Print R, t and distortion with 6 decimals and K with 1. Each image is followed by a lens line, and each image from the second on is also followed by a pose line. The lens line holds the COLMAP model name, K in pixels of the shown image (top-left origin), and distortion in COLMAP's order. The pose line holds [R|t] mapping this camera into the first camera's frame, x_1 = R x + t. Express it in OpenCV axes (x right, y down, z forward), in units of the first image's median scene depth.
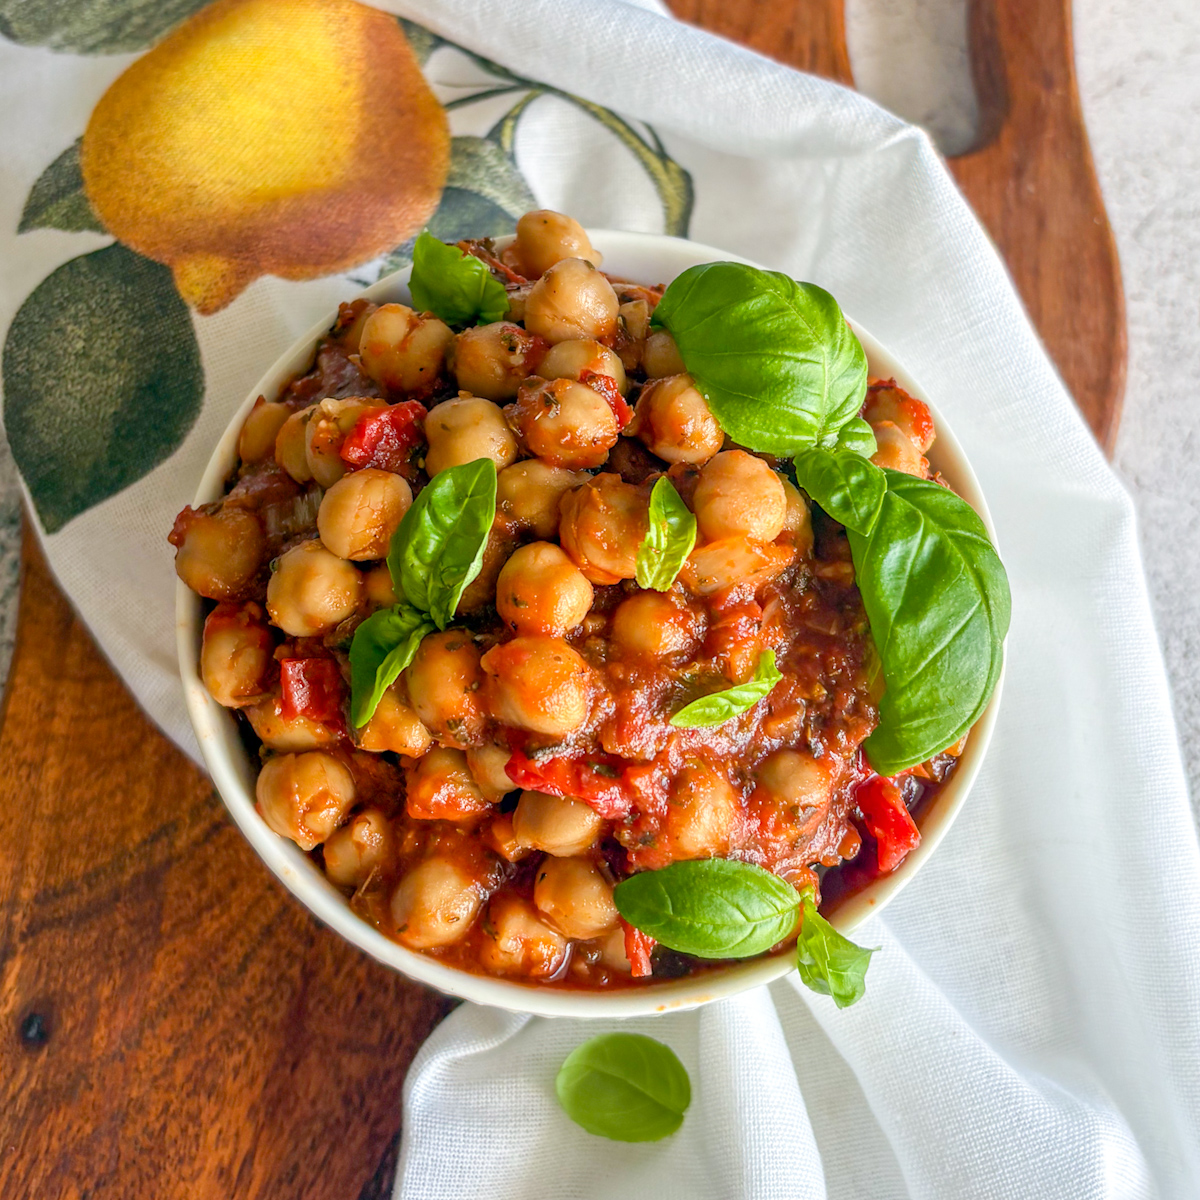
lens RADIAL K [[1566.6, 0, 596.5], [0, 1566.6, 443.6], [0, 0, 1]] dist [0.027549, 0.000000]
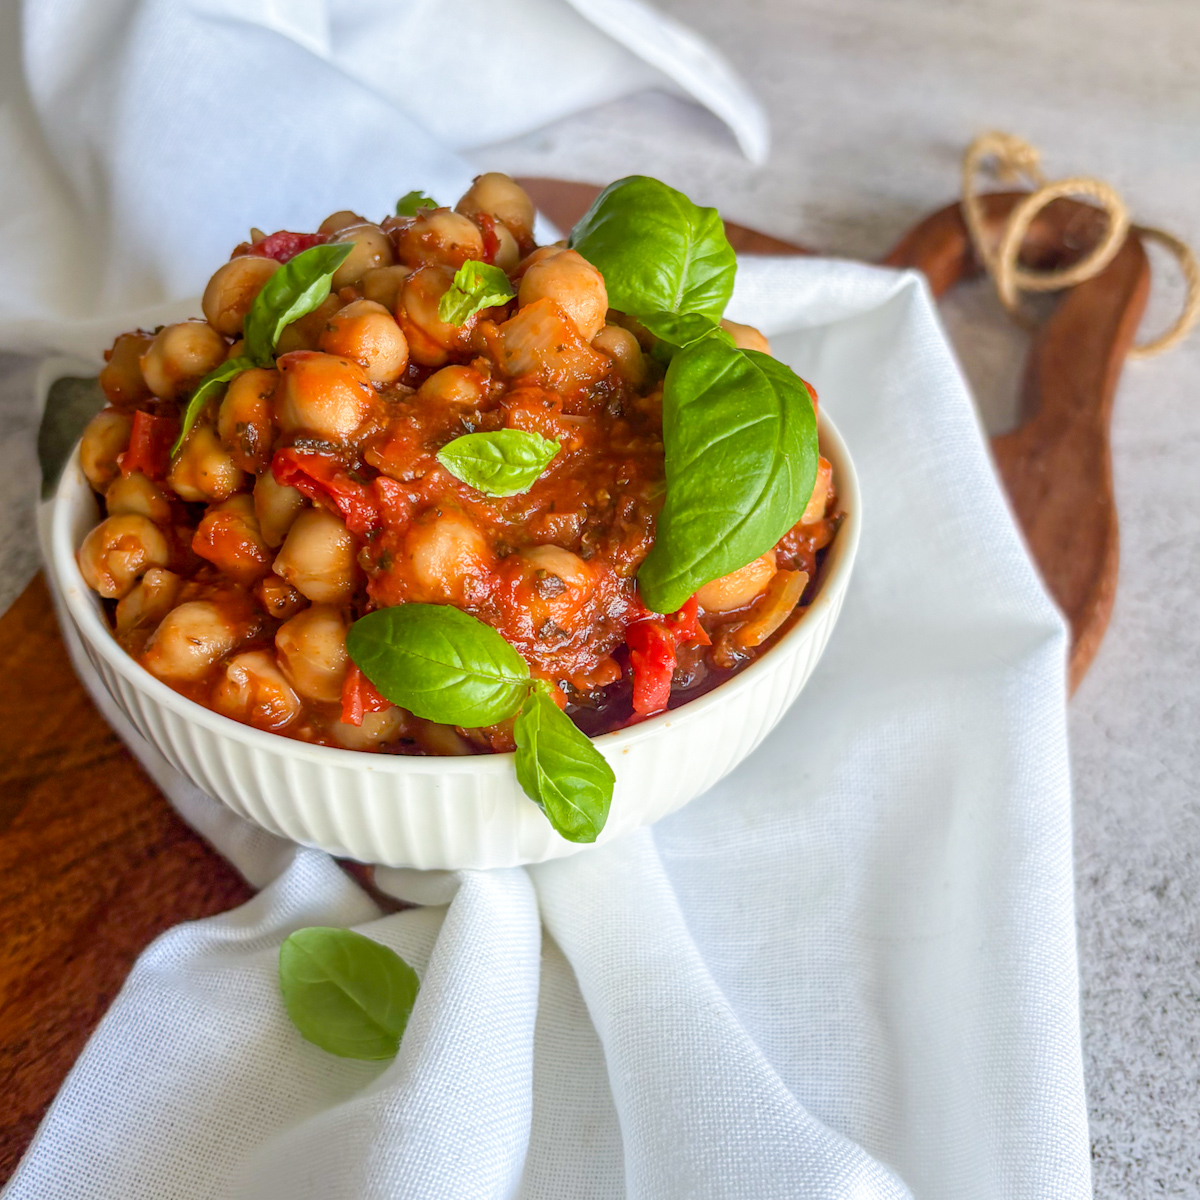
lens RADIAL K [[1423.9, 0, 540.2], [0, 1423.9, 633.0], [0, 0, 1]] dist [0.055869, 0.000000]
pose [[0.952735, 0.172448, -0.250114, 0.340914], [-0.249905, 0.913005, -0.322442, 0.532835], [0.172751, 0.369707, 0.912948, 0.208250]]
